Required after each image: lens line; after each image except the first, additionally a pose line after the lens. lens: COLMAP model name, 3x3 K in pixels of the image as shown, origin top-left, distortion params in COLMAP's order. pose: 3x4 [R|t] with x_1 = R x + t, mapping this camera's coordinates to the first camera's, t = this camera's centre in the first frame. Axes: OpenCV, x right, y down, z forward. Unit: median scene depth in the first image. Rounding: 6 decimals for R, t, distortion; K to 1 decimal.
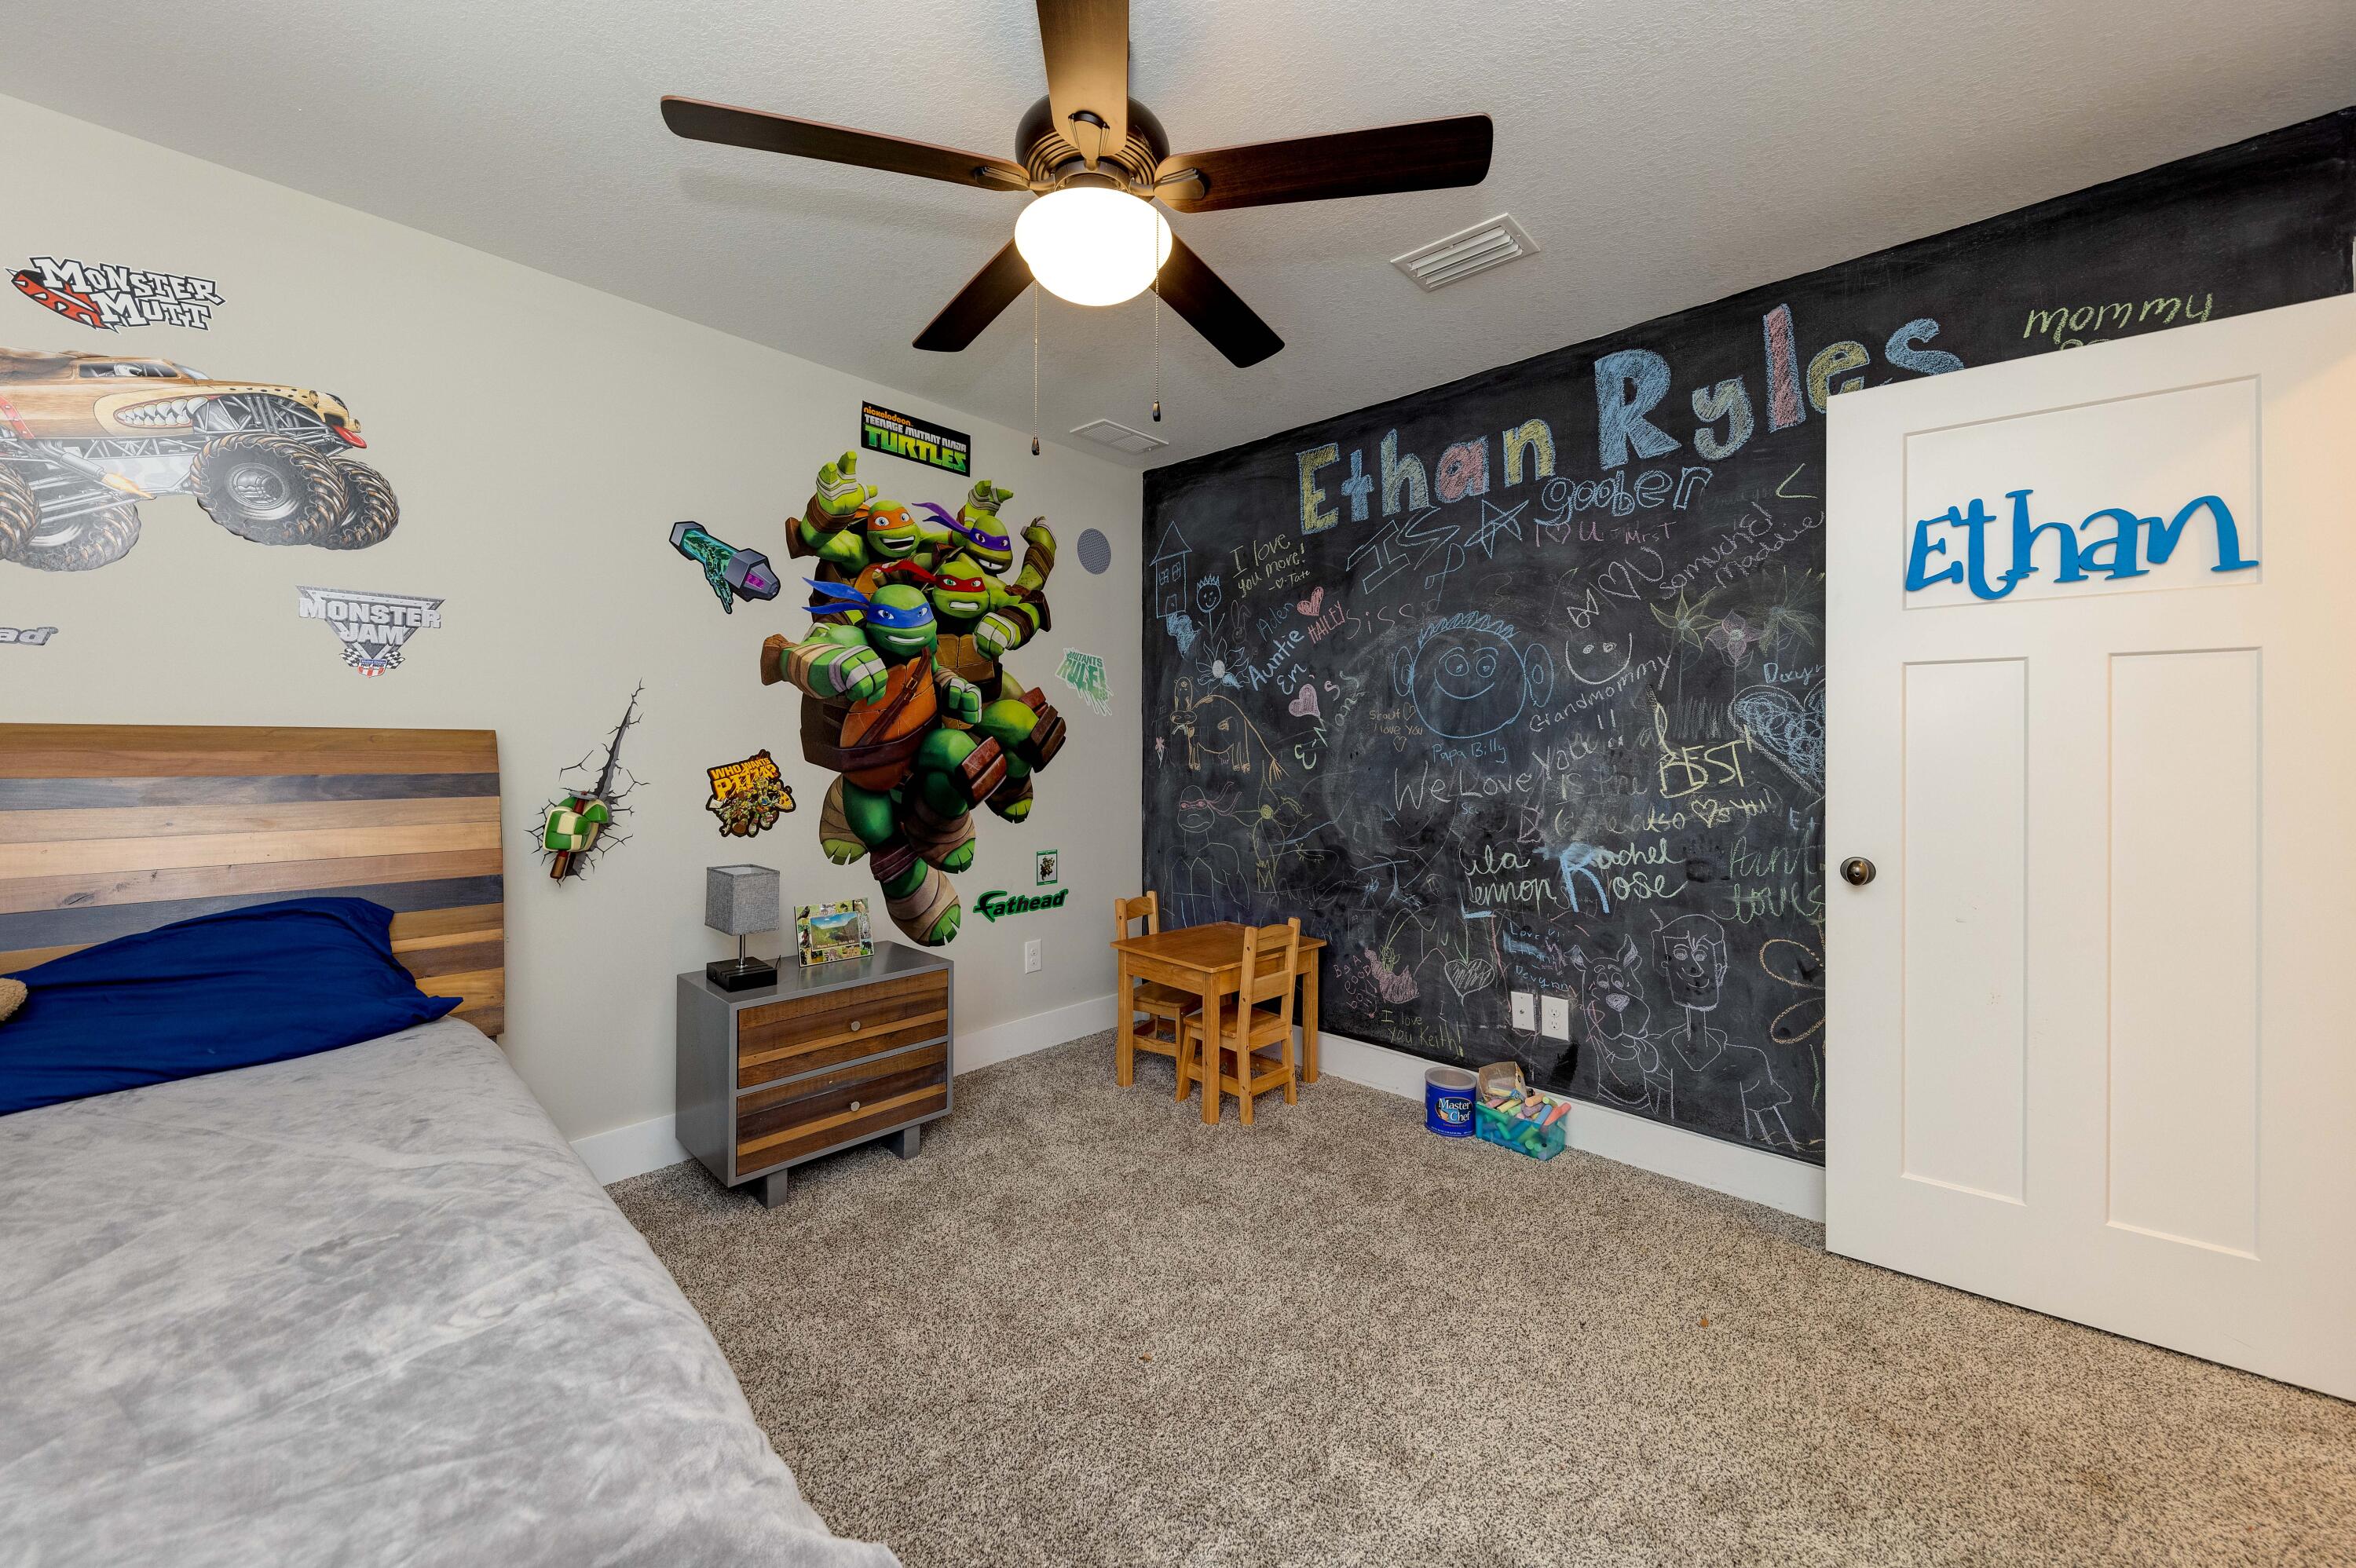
lens RADIAL K [[885.7, 0, 1187.1], [0, 885.7, 748.8], [0, 0, 1]] dist [-0.000613, -0.000453]
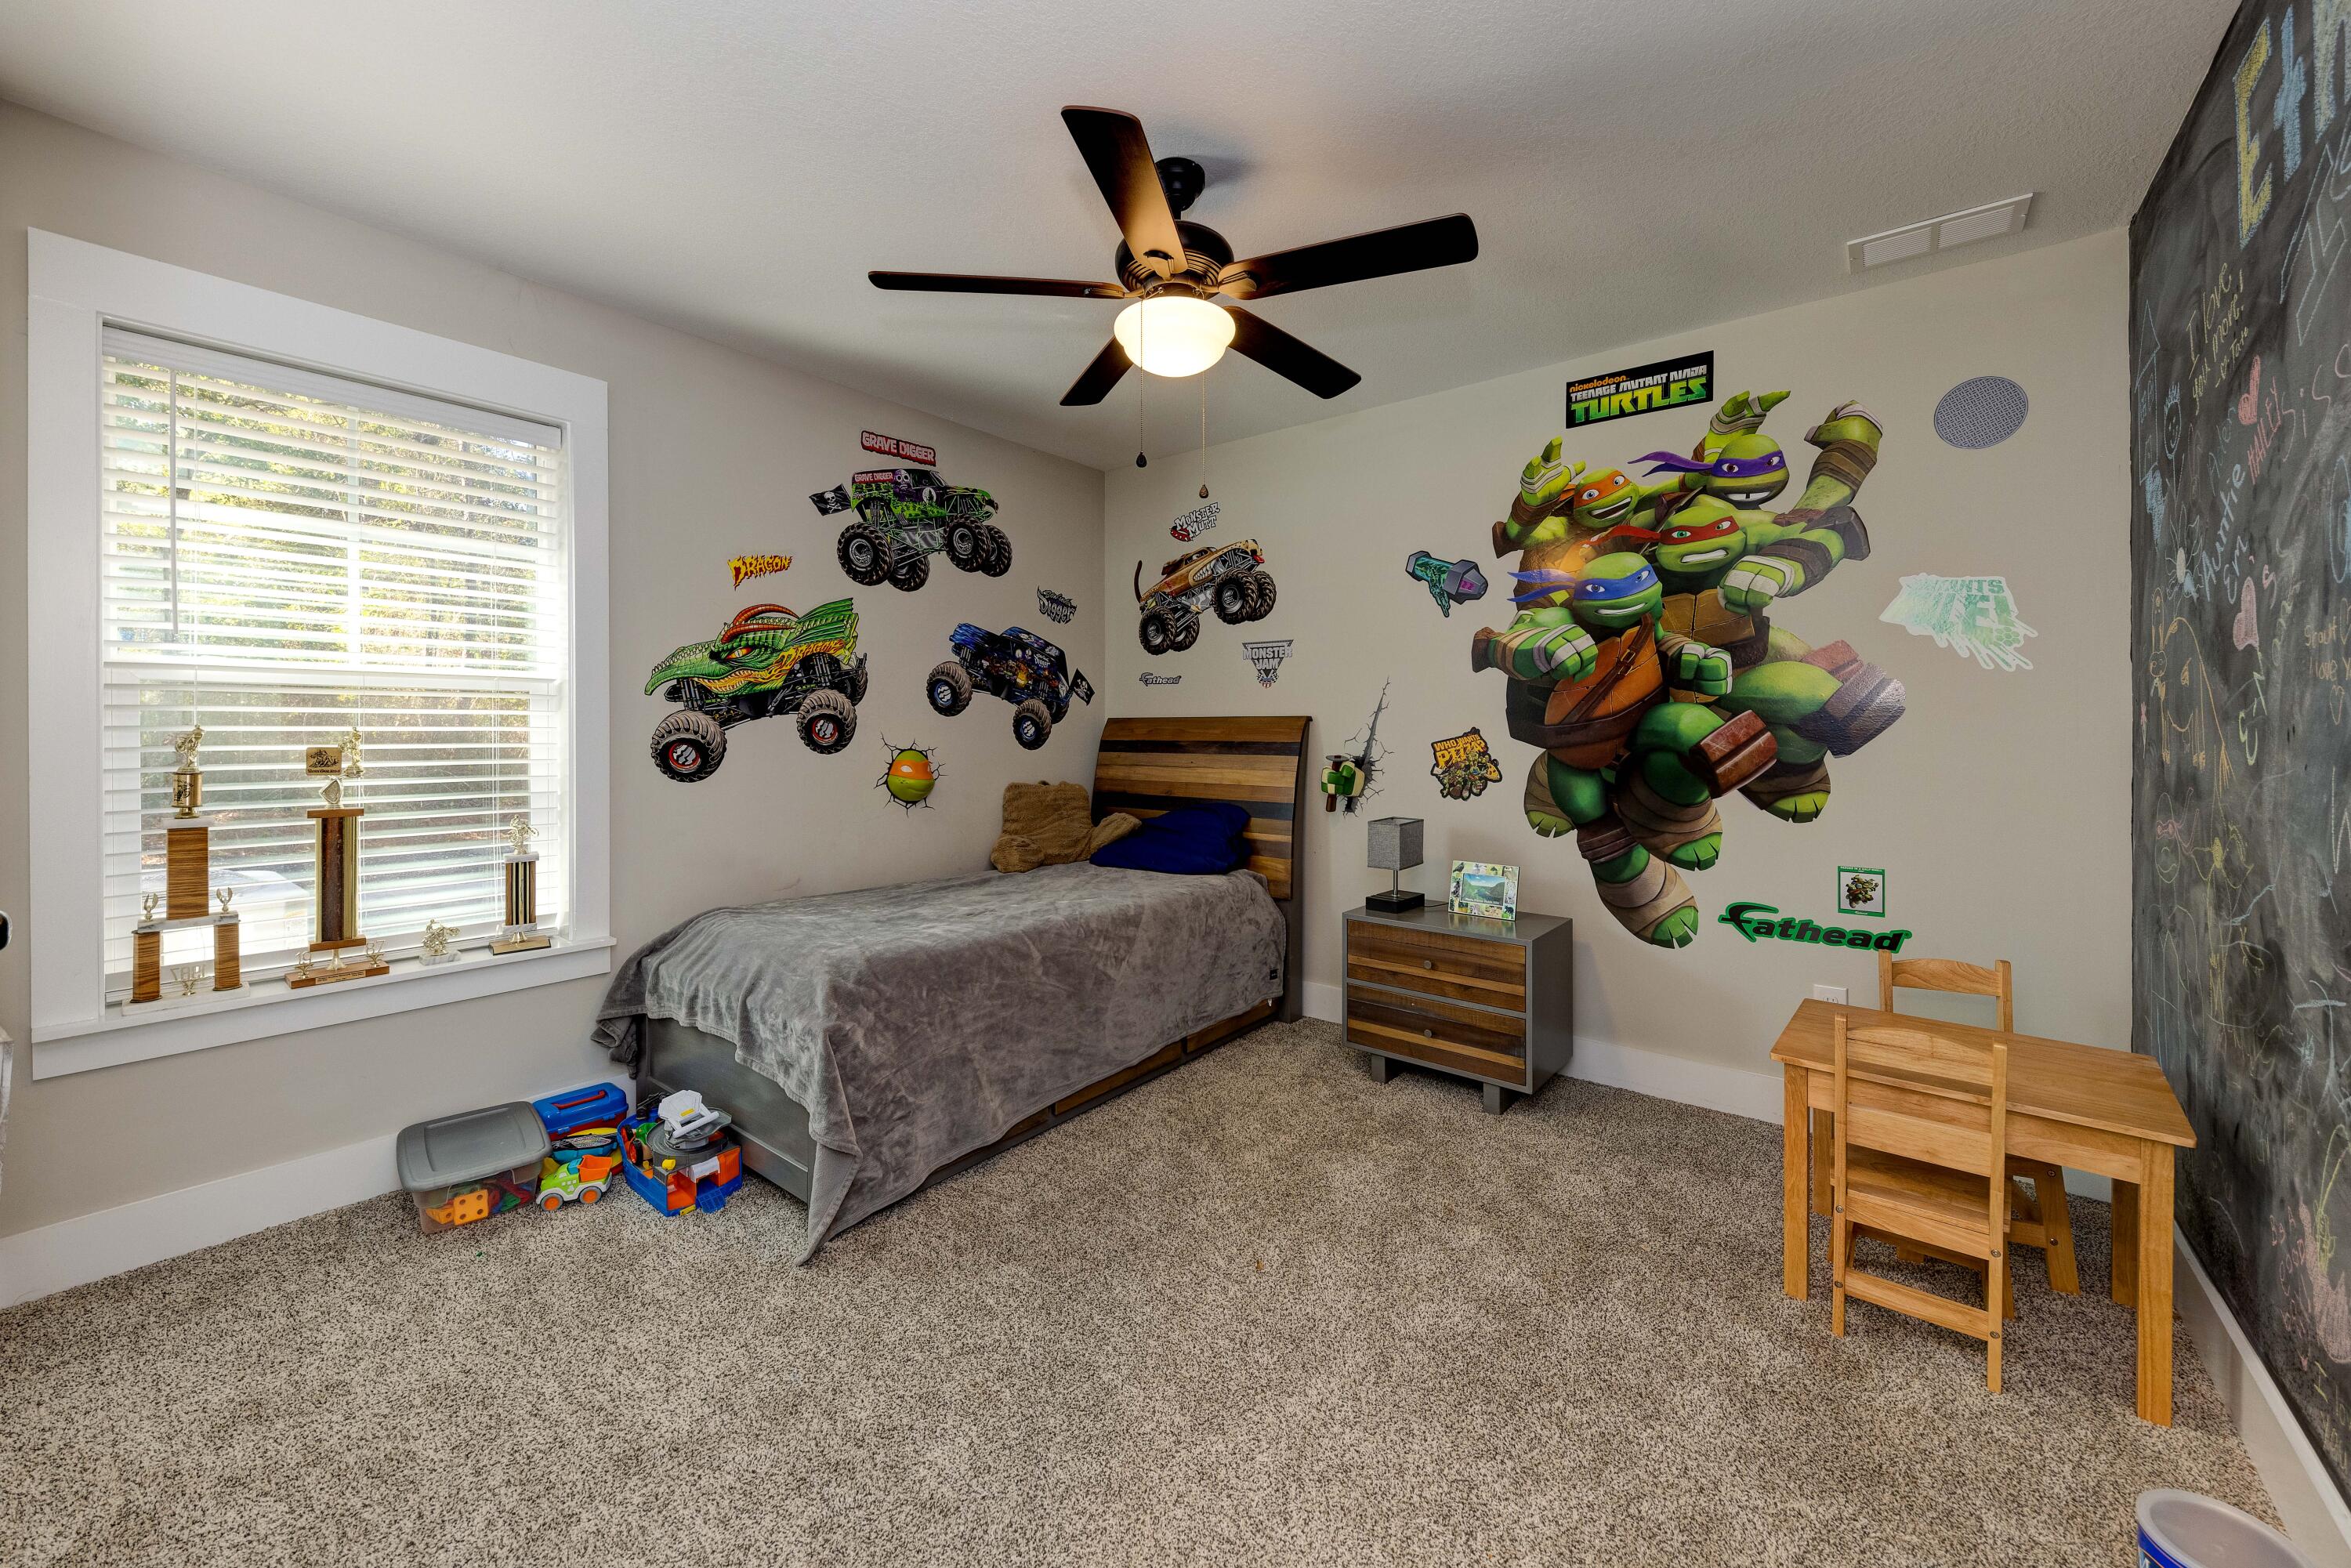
lens RADIAL K [[883.8, 0, 1150.1], [0, 883.8, 737.3], [0, 0, 1]] dist [-0.000613, -0.000453]
pose [[0.056428, 0.007789, -0.998376, 0.582212], [0.002947, 0.999964, 0.007968, 0.003080], [0.998402, -0.003392, 0.056403, 0.438129]]
